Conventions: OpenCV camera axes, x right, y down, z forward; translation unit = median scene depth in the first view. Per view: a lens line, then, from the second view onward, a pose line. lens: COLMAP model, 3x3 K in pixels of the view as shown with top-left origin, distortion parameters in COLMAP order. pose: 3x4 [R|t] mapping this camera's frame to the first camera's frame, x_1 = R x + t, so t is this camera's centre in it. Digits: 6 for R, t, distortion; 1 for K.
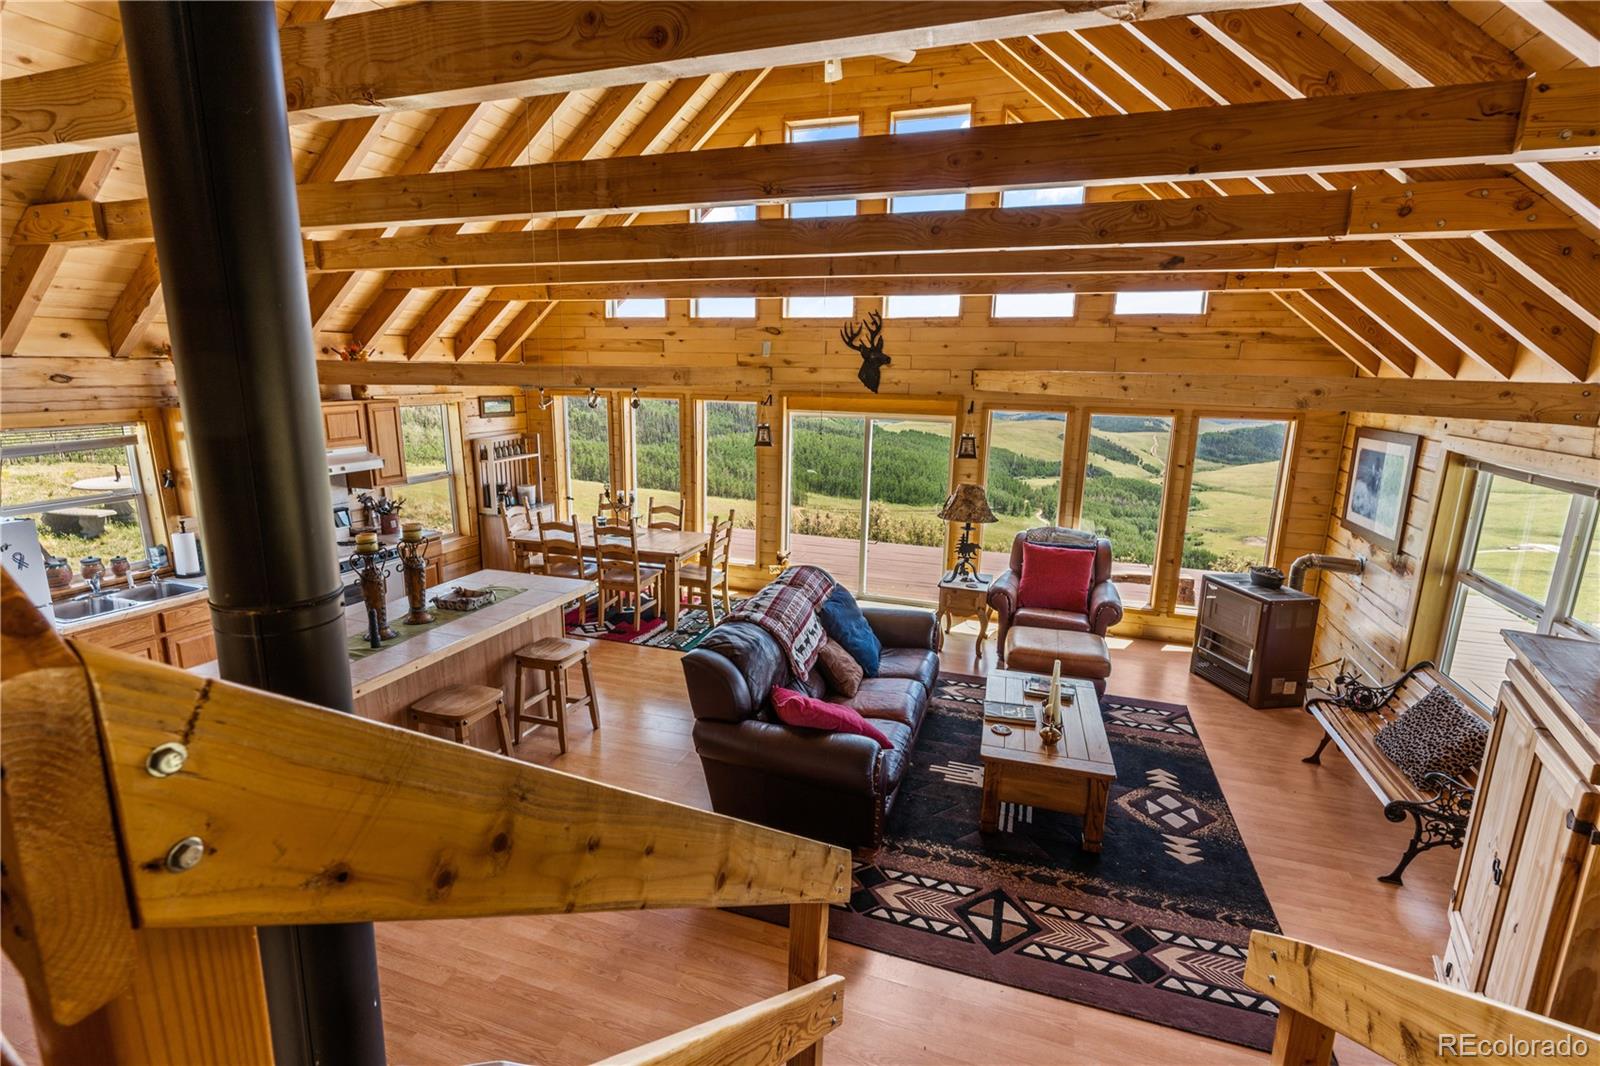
lens RADIAL K [[764.8, 0, 796.6], [0, 764.8, 535.8], [0, 0, 1]] dist [0.004989, -0.001703]
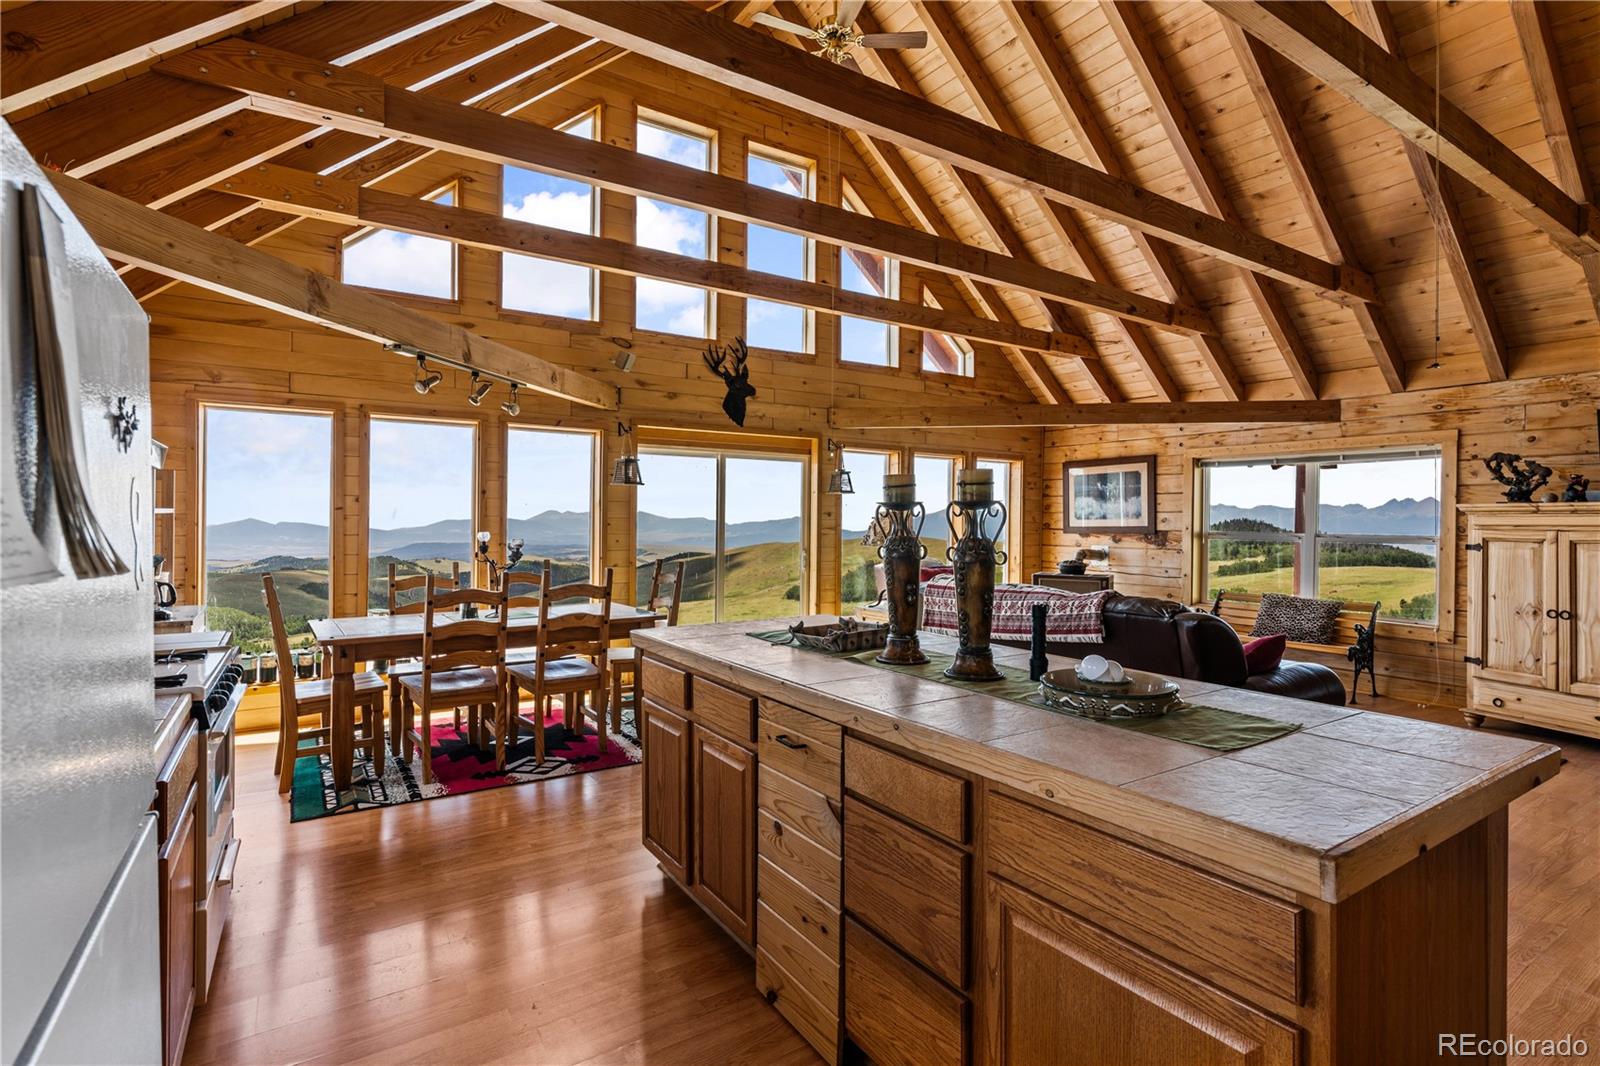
lens RADIAL K [[764.8, 0, 808.8], [0, 764.8, 524.2], [0, 0, 1]] dist [0.004989, -0.001703]
pose [[0.607477, -0.017093, 0.794153, -0.592364], [0.175648, 0.977910, -0.113312, 0.042097], [-0.774674, 0.208325, 0.597061, 0.455346]]
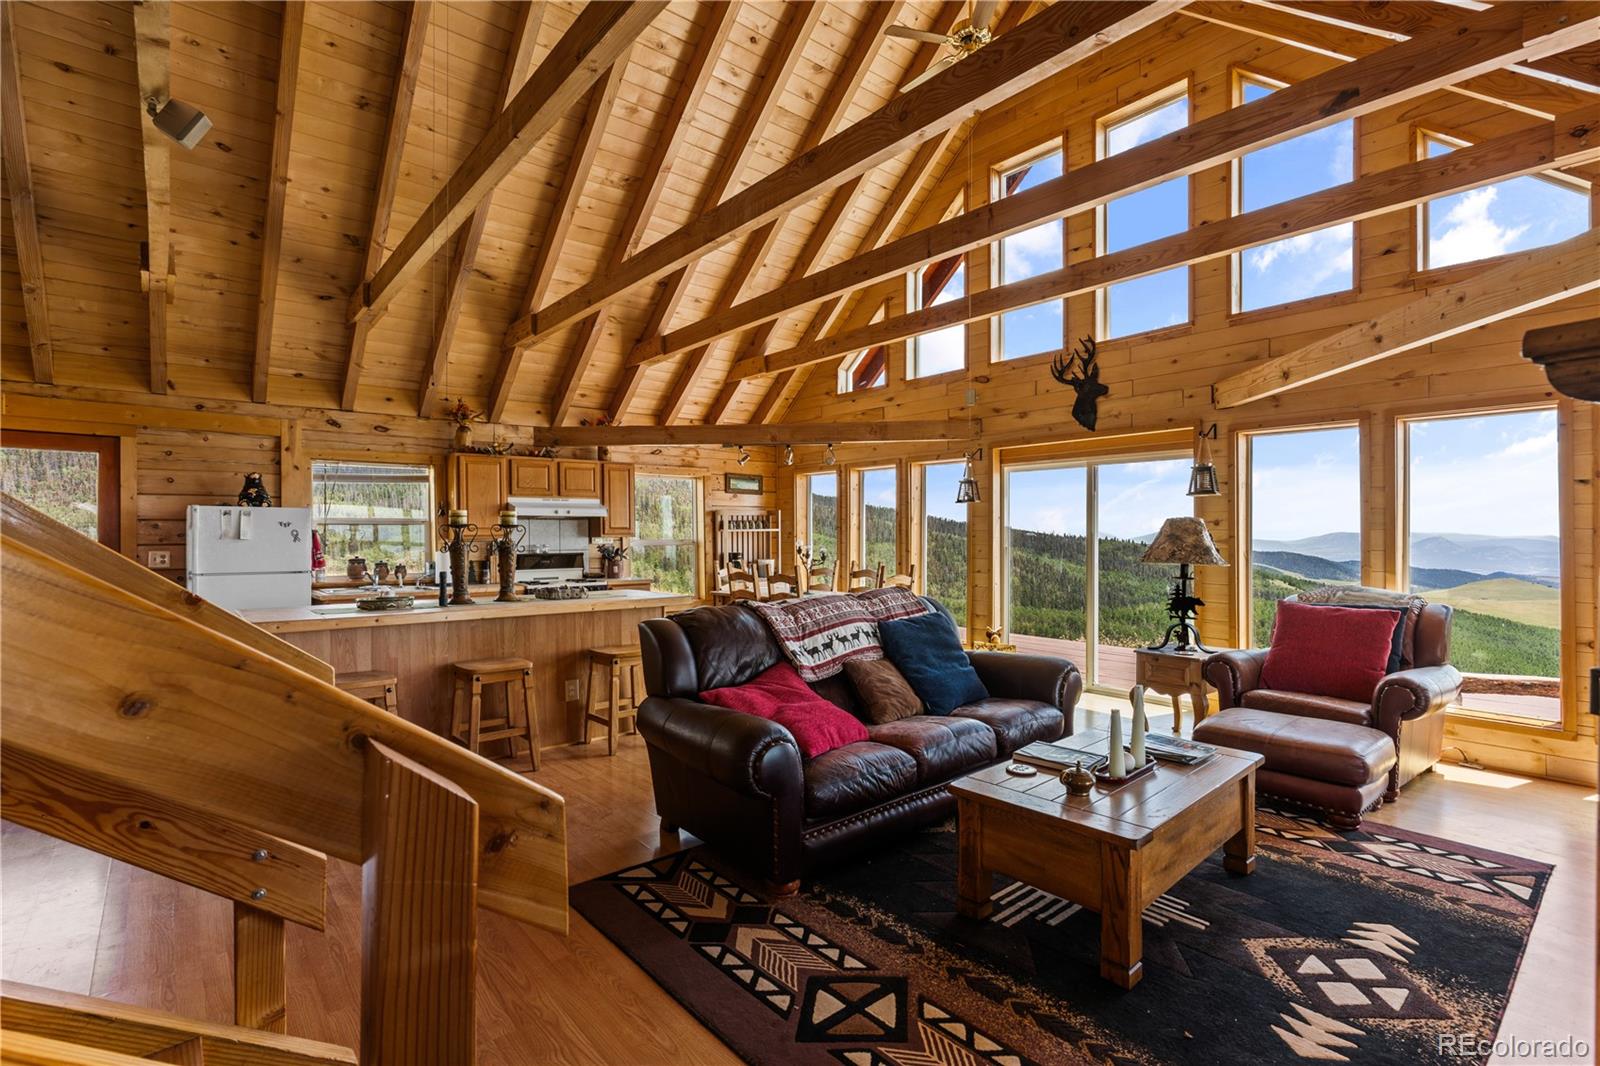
lens RADIAL K [[764.8, 0, 791.2], [0, 764.8, 531.8], [0, 0, 1]] dist [0.004989, -0.001703]
pose [[0.853151, -0.020419, -0.521264, 0.269797], [-0.094984, 0.976450, -0.193710, 0.118906], [0.512944, 0.214776, 0.831120, 0.175731]]
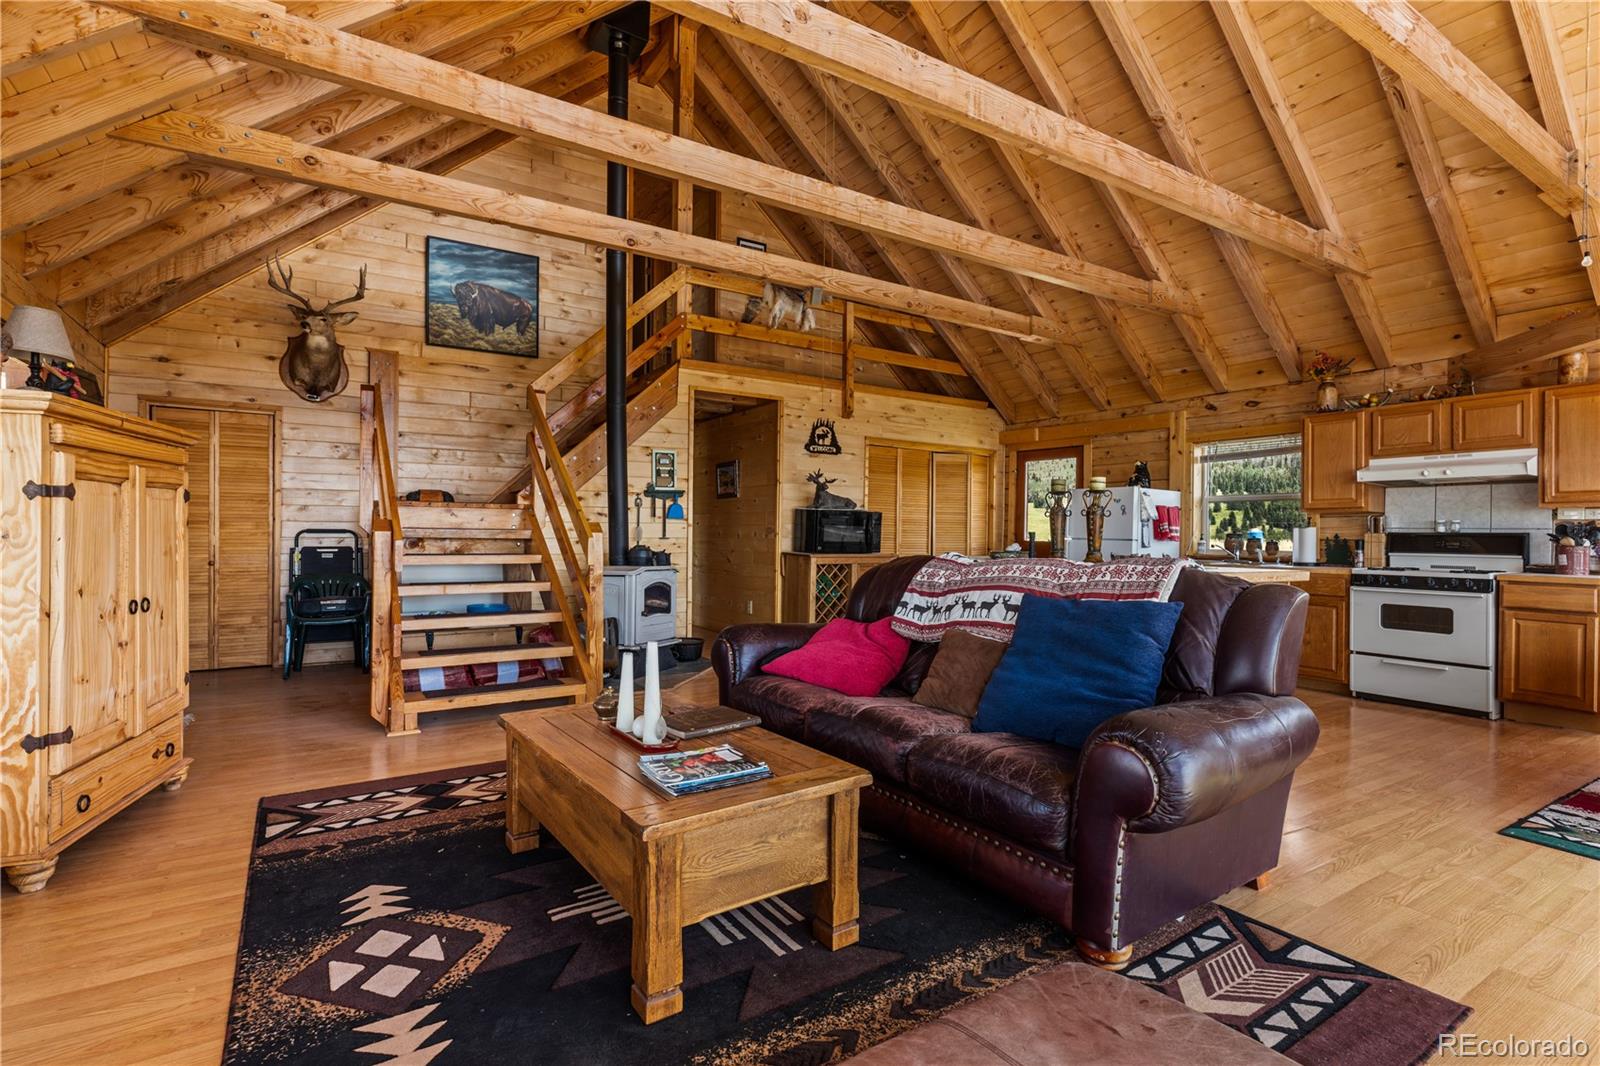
lens RADIAL K [[764.8, 0, 796.3], [0, 764.8, 528.2], [0, 0, 1]] dist [0.004989, -0.001703]
pose [[-0.633209, -0.027050, -0.773508, 0.426717], [-0.187387, 0.975014, 0.119302, 0.003173], [0.750954, 0.220489, -0.622457, 0.865471]]
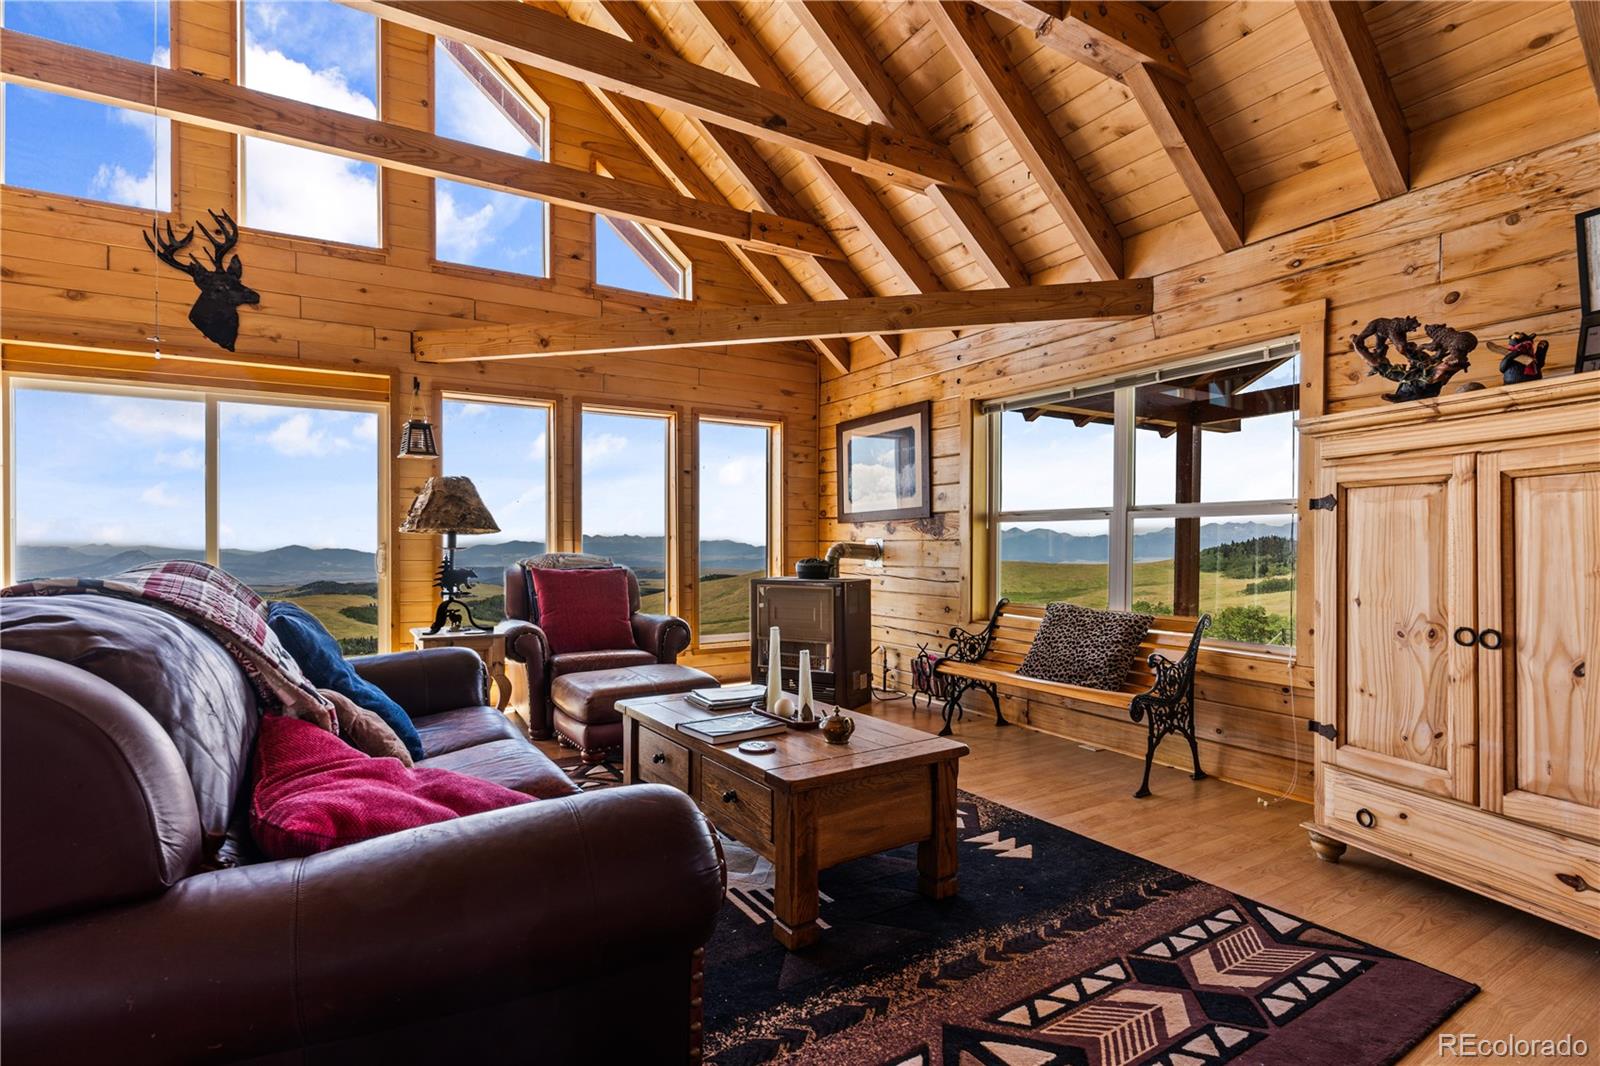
lens RADIAL K [[764.8, 0, 798.6], [0, 764.8, 546.4], [0, 0, 1]] dist [0.004989, -0.001703]
pose [[0.642180, -0.022945, 0.766210, -0.072393], [0.179058, 0.976390, -0.120833, 0.111033], [-0.745348, 0.214793, 0.631127, 0.365999]]
